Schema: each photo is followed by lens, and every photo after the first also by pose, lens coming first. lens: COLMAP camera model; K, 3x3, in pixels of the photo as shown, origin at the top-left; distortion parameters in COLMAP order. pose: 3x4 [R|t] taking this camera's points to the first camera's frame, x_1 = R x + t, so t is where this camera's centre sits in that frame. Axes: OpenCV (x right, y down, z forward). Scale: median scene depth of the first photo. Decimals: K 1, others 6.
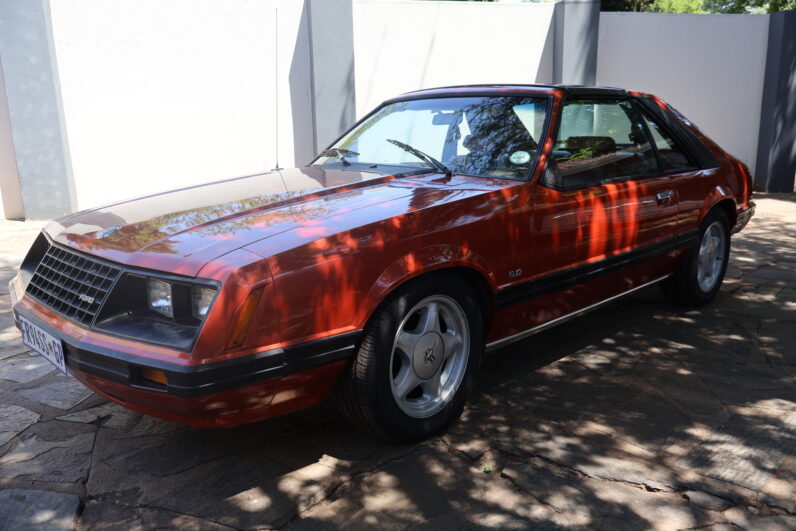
lens RADIAL K [[655.6, 0, 394.2], [0, 655.6, 282.1], [0, 0, 1]] dist [0.007148, 0.005623]
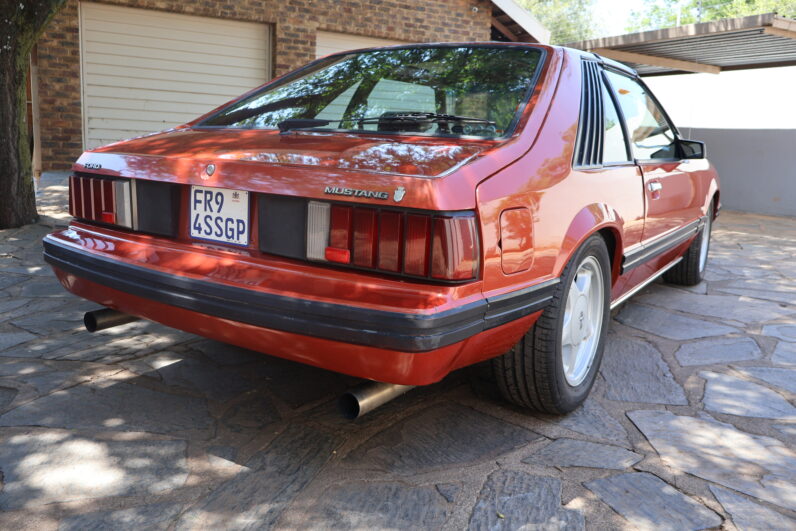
lens RADIAL K [[655.6, 0, 394.2], [0, 655.6, 282.1], [0, 0, 1]] dist [0.007148, 0.005623]
pose [[-0.977322, 0.027383, -0.209981, 0.593798], [-0.067165, 0.900320, 0.430014, -0.462375], [0.200825, 0.434366, -0.878064, 2.201538]]
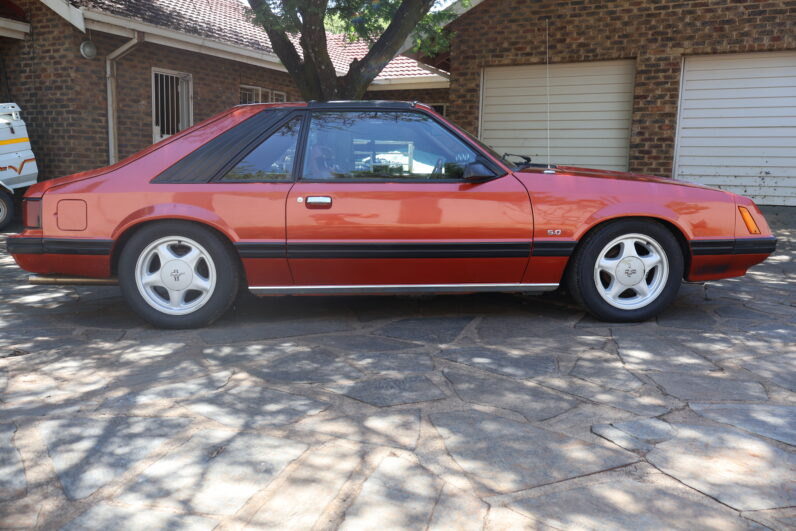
lens RADIAL K [[672.1, 0, 398.0], [0, 672.1, 265.5], [0, 0, 1]] dist [0.002761, 0.007393]
pose [[-0.740710, -0.087712, 0.666075, -0.807931], [0.167961, 0.935779, 0.310009, -0.454789], [-0.650491, 0.341502, -0.678409, 2.183944]]
